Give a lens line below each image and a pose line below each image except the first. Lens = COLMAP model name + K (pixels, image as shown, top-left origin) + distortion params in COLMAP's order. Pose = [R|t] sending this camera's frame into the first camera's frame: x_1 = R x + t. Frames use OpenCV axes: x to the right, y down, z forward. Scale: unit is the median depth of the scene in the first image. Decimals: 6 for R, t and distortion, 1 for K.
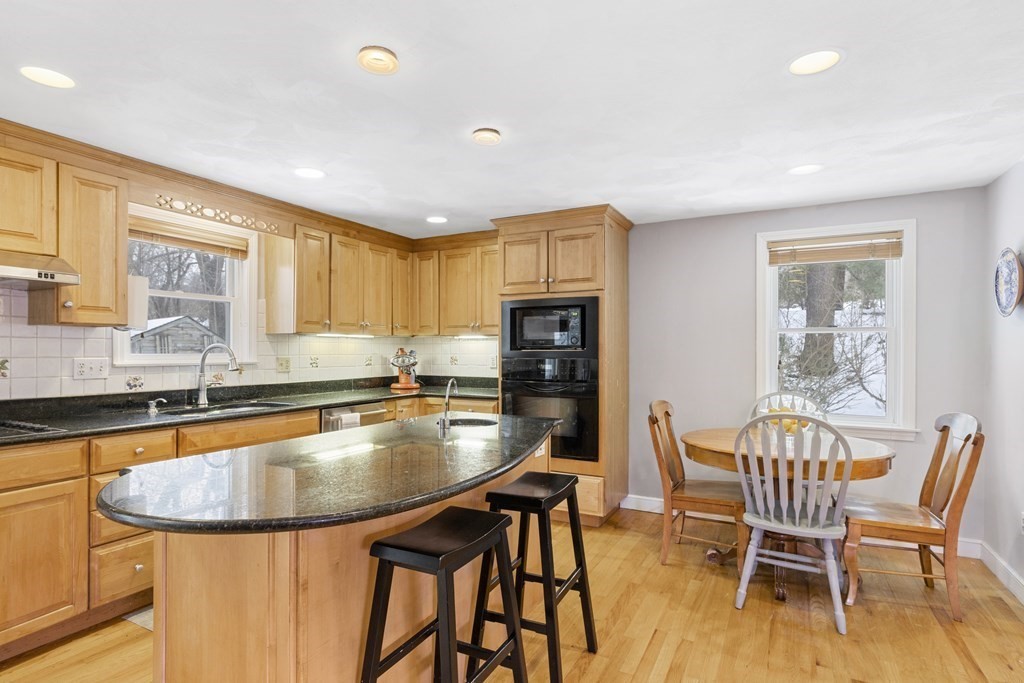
lens RADIAL K [[542.9, 0, 511.4], [0, 542.9, 349.8], [0, 0, 1]] dist [0.007813, 0.001248]
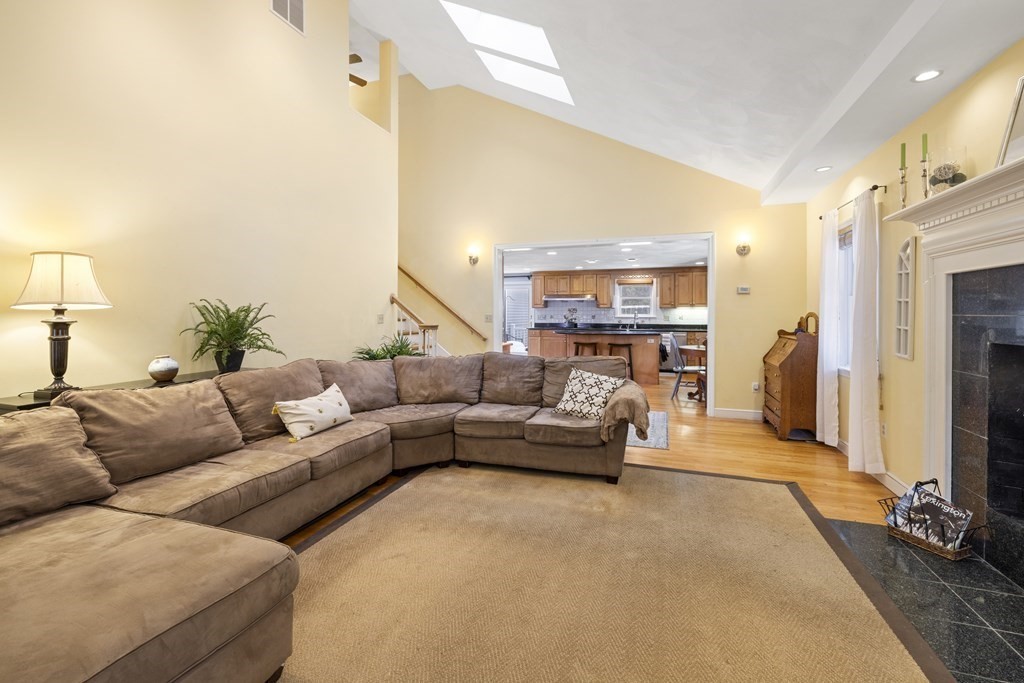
lens RADIAL K [[431.4, 0, 507.3], [0, 431.4, 314.9], [0, 0, 1]] dist [0.004295, -0.000333]
pose [[0.122445, 0.000711, -0.992475, 1.786802], [-0.003019, 0.999995, 0.000343, 0.010071], [0.992471, 0.002955, 0.122446, -0.167037]]
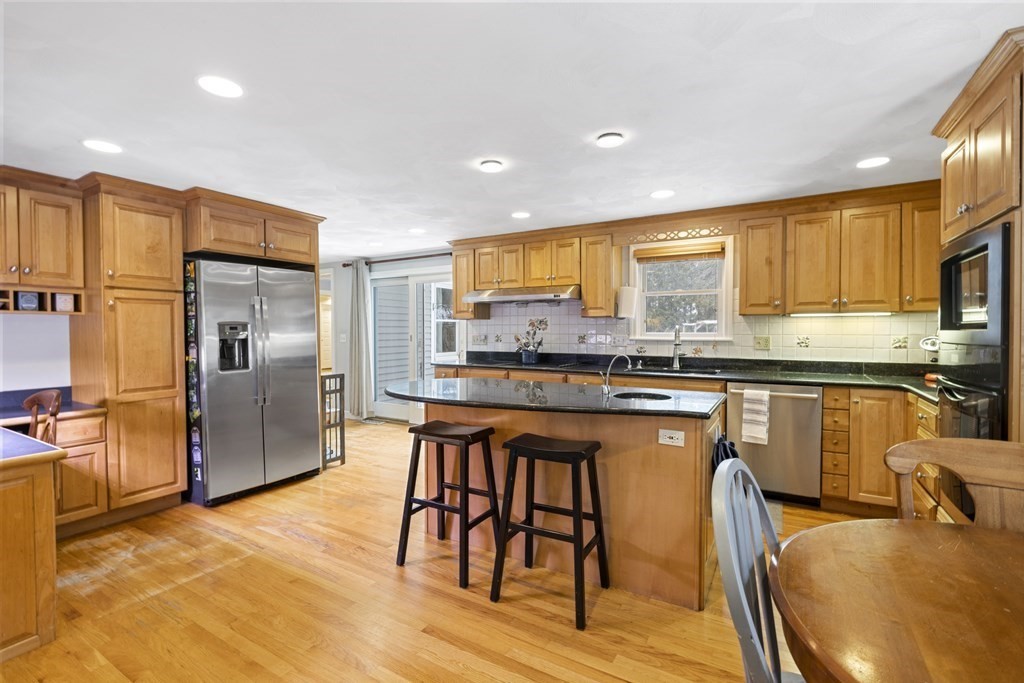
lens RADIAL K [[460.2, 0, 510.7], [0, 460.2, 338.5], [0, 0, 1]] dist [-0.005076, 0.000452]
pose [[-0.066422, 0.013929, -0.997694, 0.550602], [-0.000761, 0.999902, 0.014010, 0.004199], [0.997791, 0.001690, -0.066405, 0.521740]]
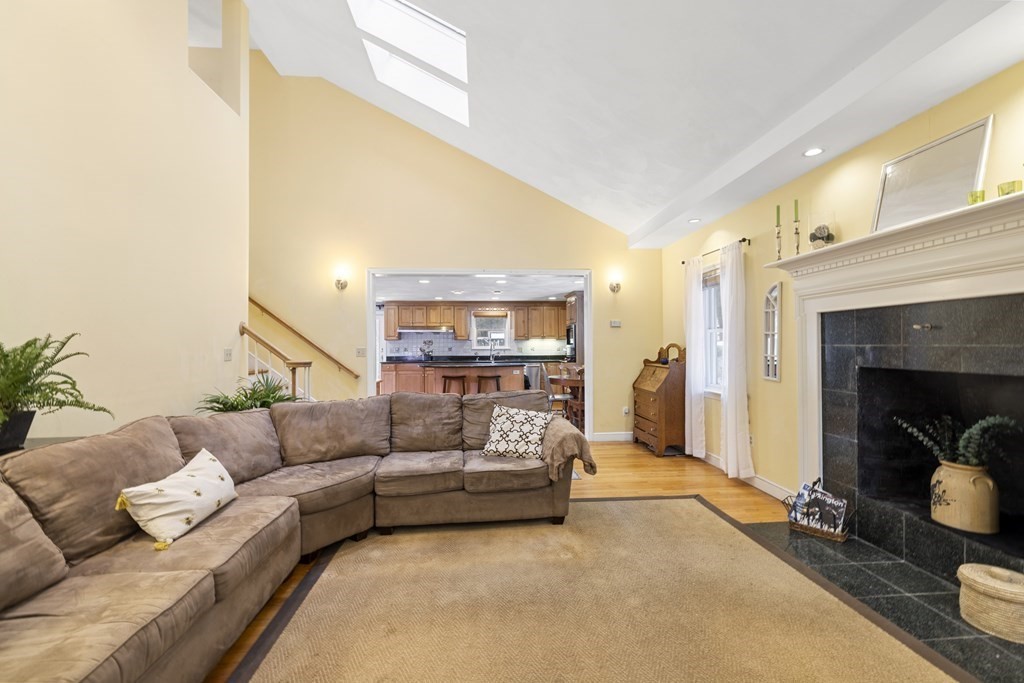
lens RADIAL K [[431.4, 0, 508.5], [0, 431.4, 341.0], [0, 0, 1]] dist [0.004295, -0.000333]
pose [[0.511845, -0.013803, -0.858967, 1.642135], [0.005517, 0.999903, -0.012780, 0.008029], [0.859060, 0.001803, 0.511871, -0.330199]]
